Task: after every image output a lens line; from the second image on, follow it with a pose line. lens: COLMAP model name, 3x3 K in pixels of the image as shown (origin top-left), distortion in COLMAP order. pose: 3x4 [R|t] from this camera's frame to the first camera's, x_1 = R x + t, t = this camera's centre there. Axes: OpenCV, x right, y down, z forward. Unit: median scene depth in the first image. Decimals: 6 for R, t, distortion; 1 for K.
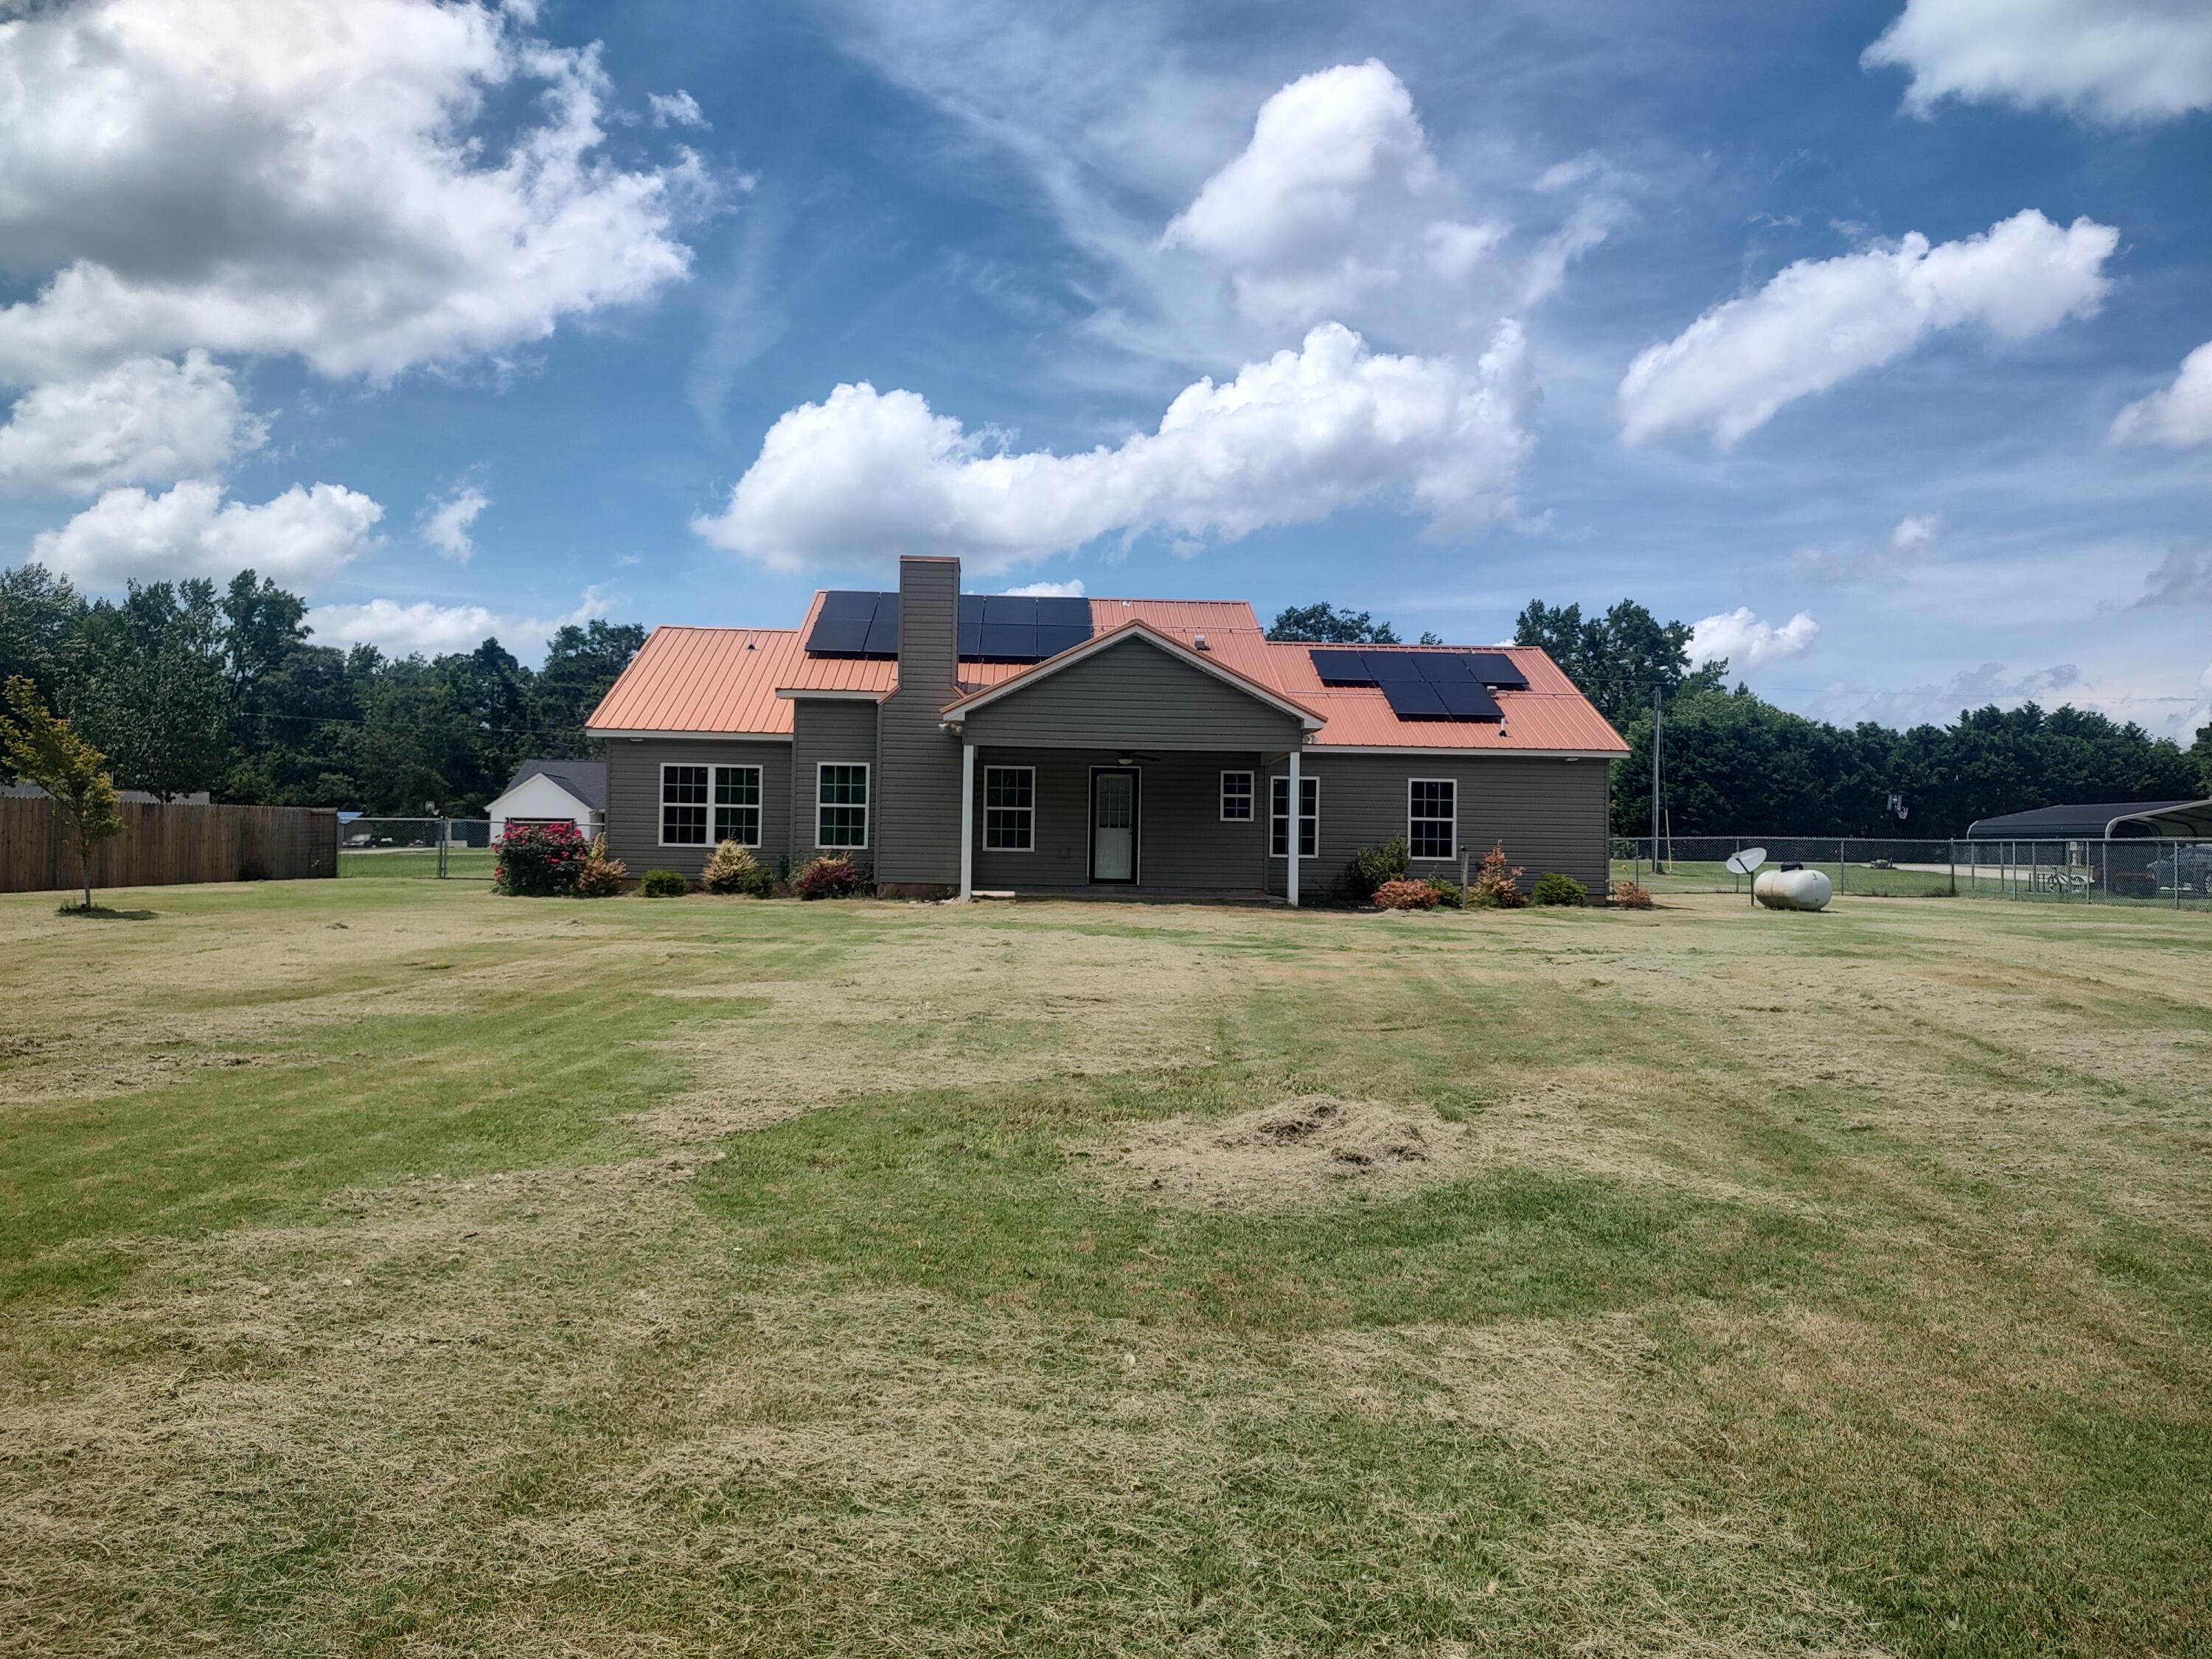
lens RADIAL K [[1644.7, 0, 1106.0], [0, 1644.7, 829.5], [0, 0, 1]] dist [0.041260, -0.004133]
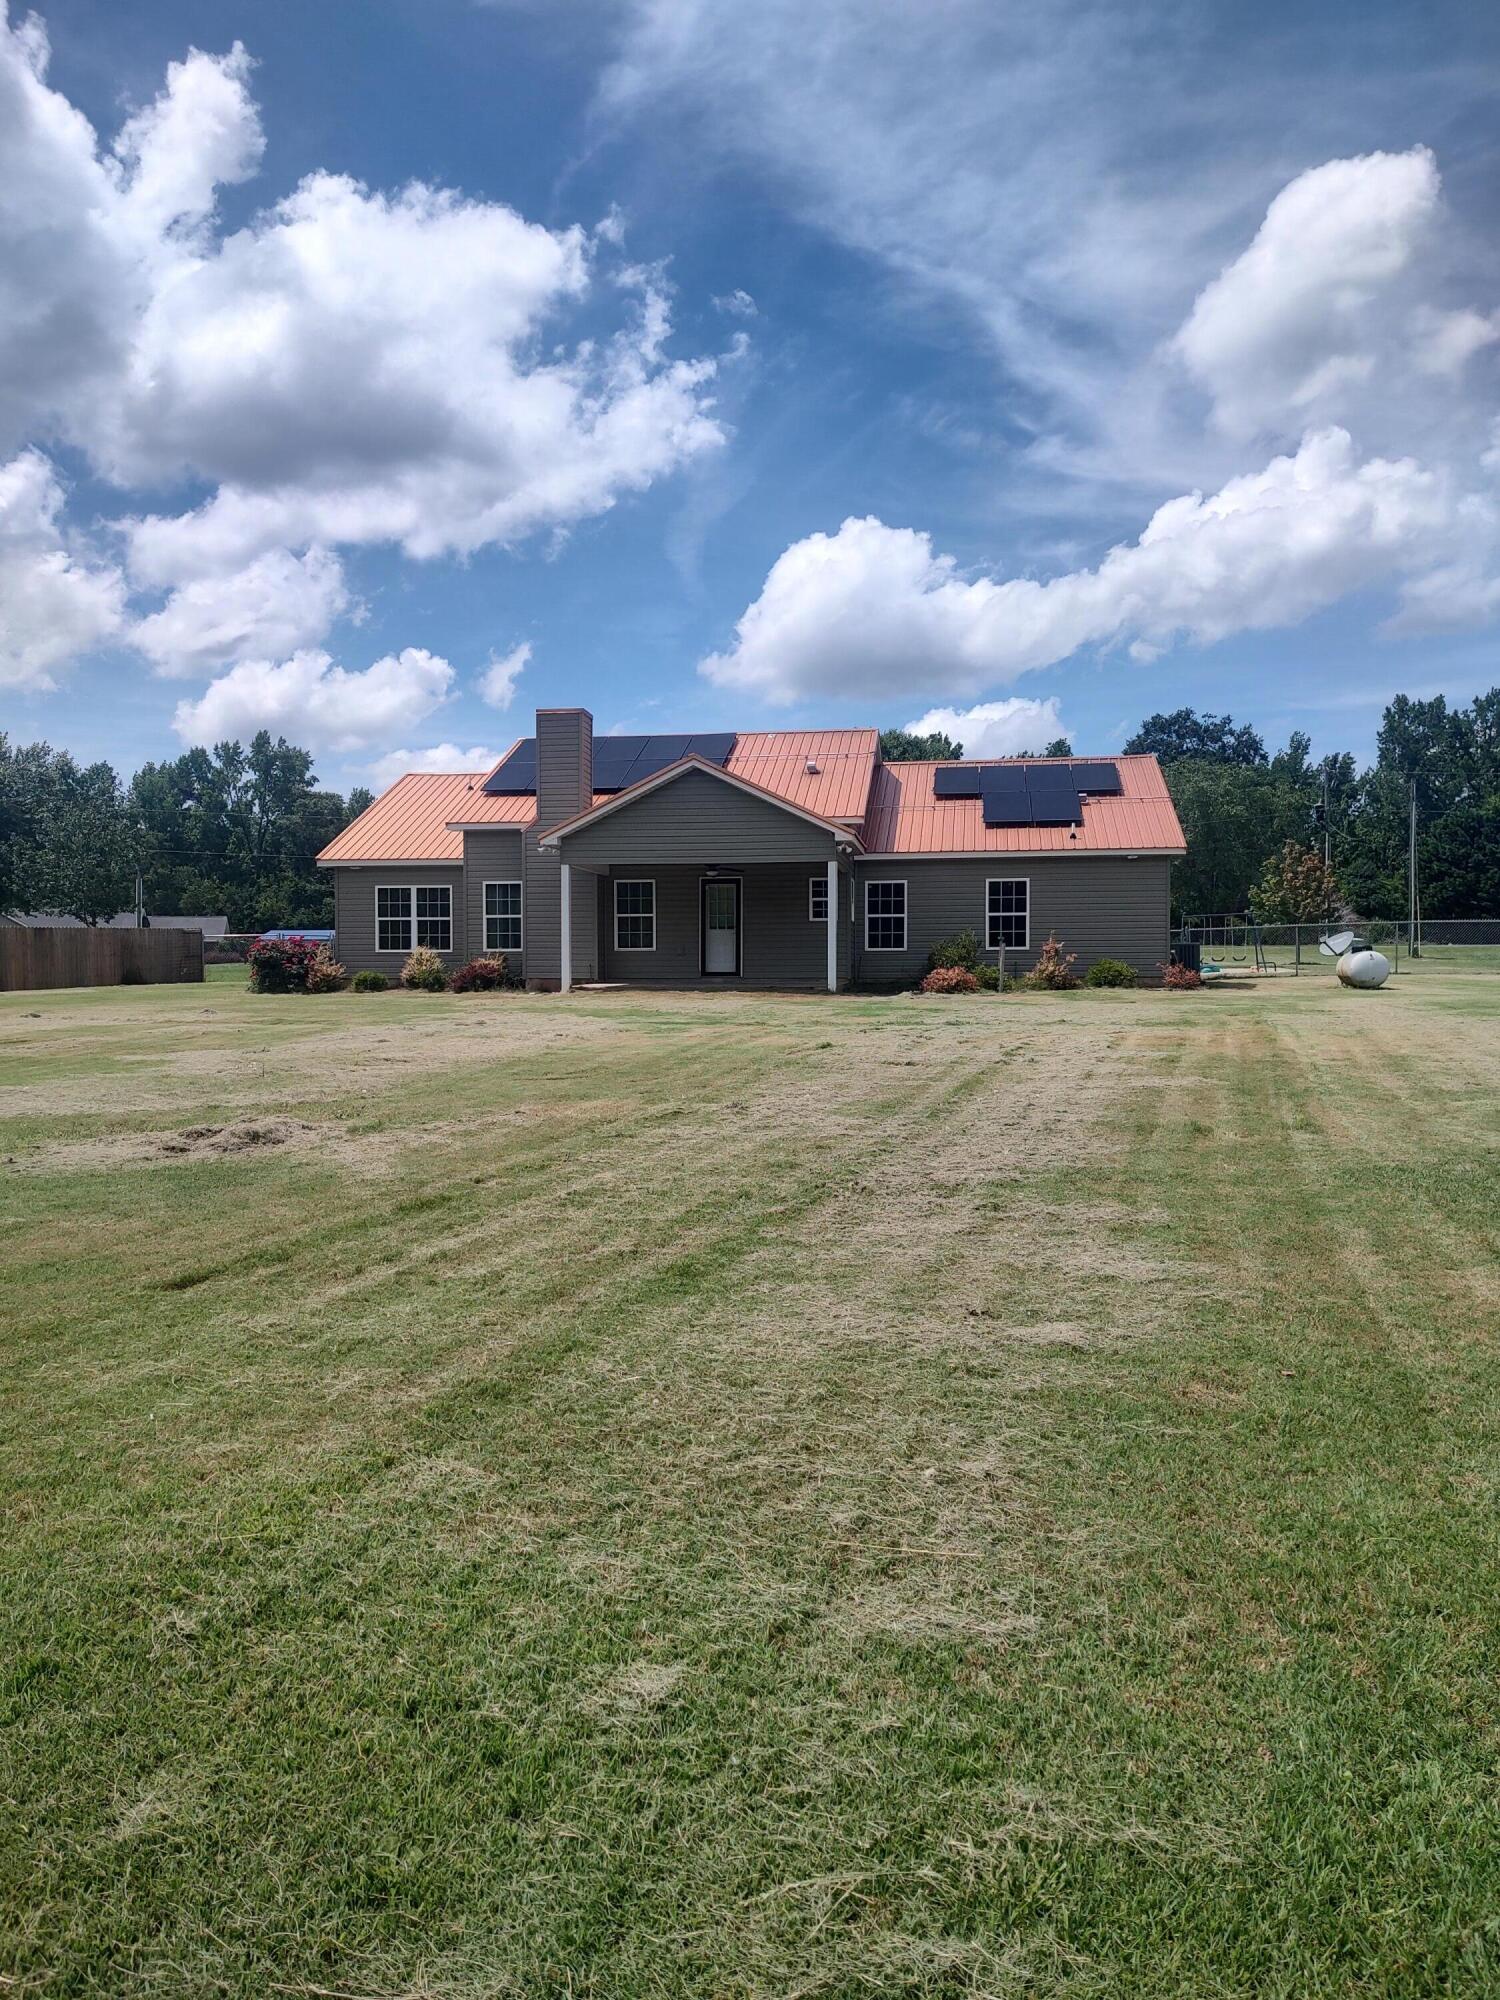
lens RADIAL K [[1487.1, 0, 750.0], [0, 1487.1, 1000.0], [0, 0, 1]] dist [0.041260, -0.004133]
pose [[0.979215, -0.015286, -0.202247, 0.231183], [0.024668, 0.998729, 0.043953, 0.003484], [0.201318, -0.048028, 0.978348, -0.050440]]
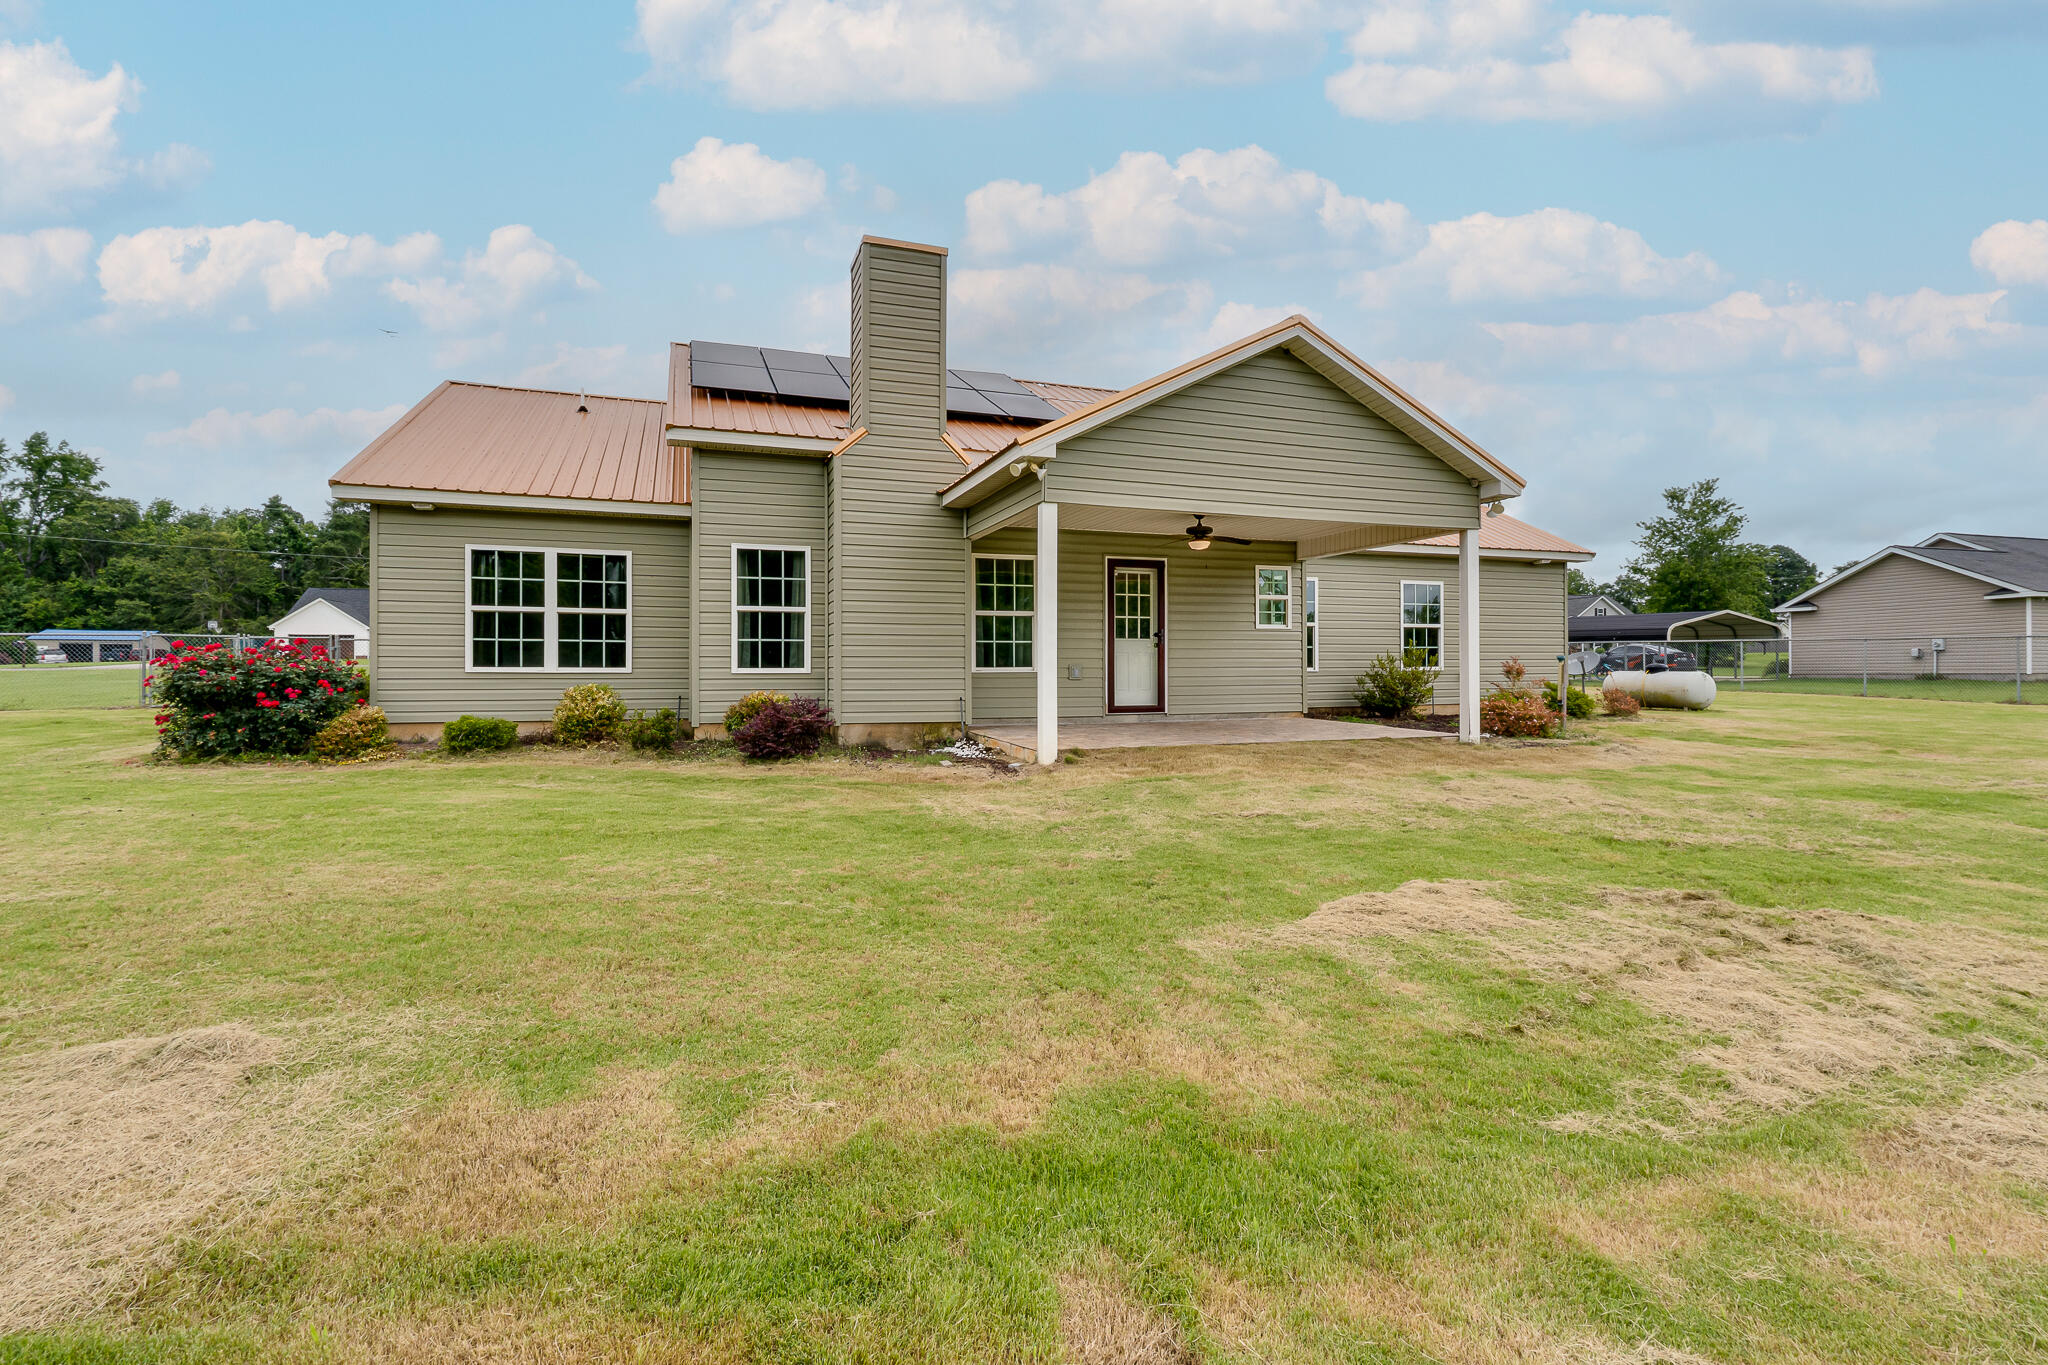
lens RADIAL K [[958.5, 0, 1011.6], [0, 958.5, 674.8], [0, 0, 1]] dist [0.001444, 0.000355]
pose [[0.959497, -0.017950, 0.281145, -0.167038], [0.007444, 0.999235, 0.038390, -0.001579], [-0.281620, -0.034742, 0.958897, 0.562646]]
